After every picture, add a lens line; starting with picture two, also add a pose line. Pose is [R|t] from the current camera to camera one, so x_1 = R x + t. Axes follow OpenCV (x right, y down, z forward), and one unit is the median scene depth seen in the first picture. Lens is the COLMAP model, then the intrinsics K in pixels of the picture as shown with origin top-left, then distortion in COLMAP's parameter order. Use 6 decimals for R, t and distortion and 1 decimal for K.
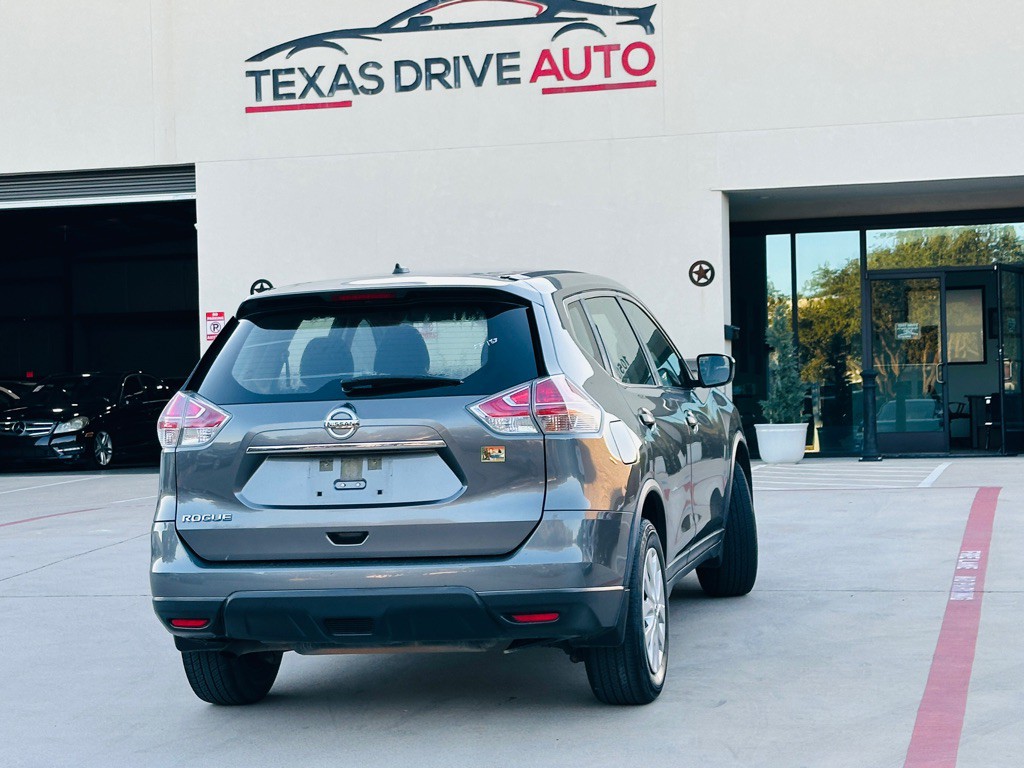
lens RADIAL K [[2073.9, 0, 512.4], [0, 2073.9, 384.5], [0, 0, 1]] dist [0.242323, 0.000000]
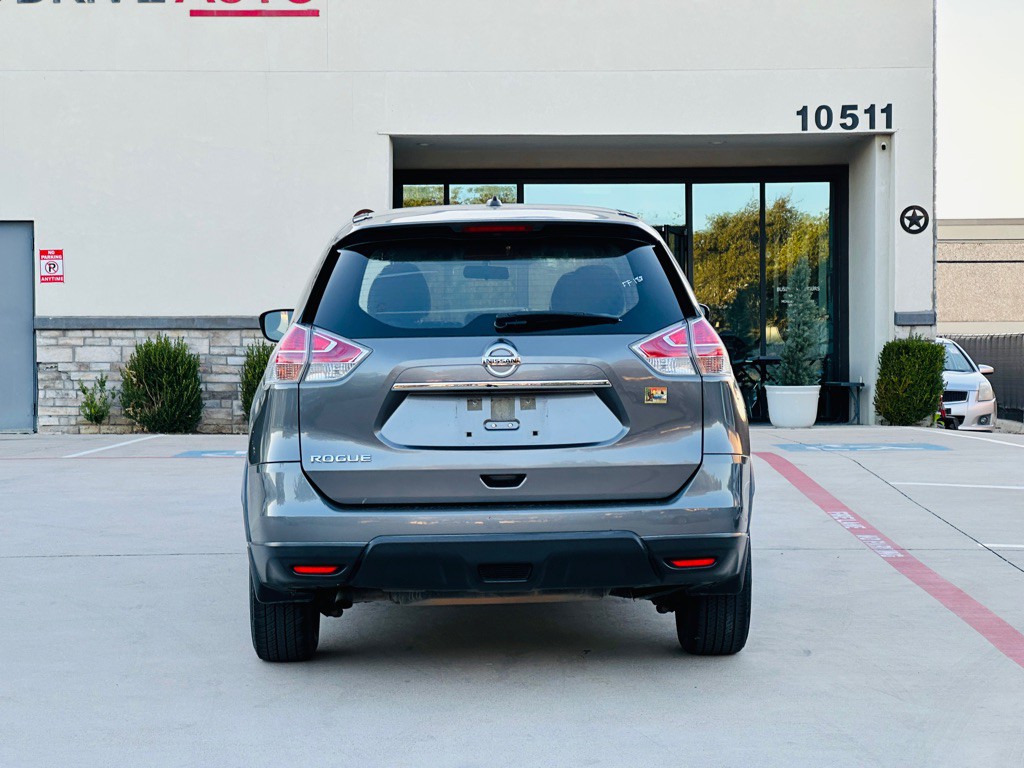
lens RADIAL K [[2322.7, 0, 512.1], [0, 2322.7, 389.2], [0, 0, 1]] dist [0.147722, 0.000000]
pose [[0.966467, 0.018082, 0.256155, -0.333237], [-0.021951, 0.999684, 0.012252, 0.017780], [-0.255852, -0.017464, 0.966558, -0.033273]]
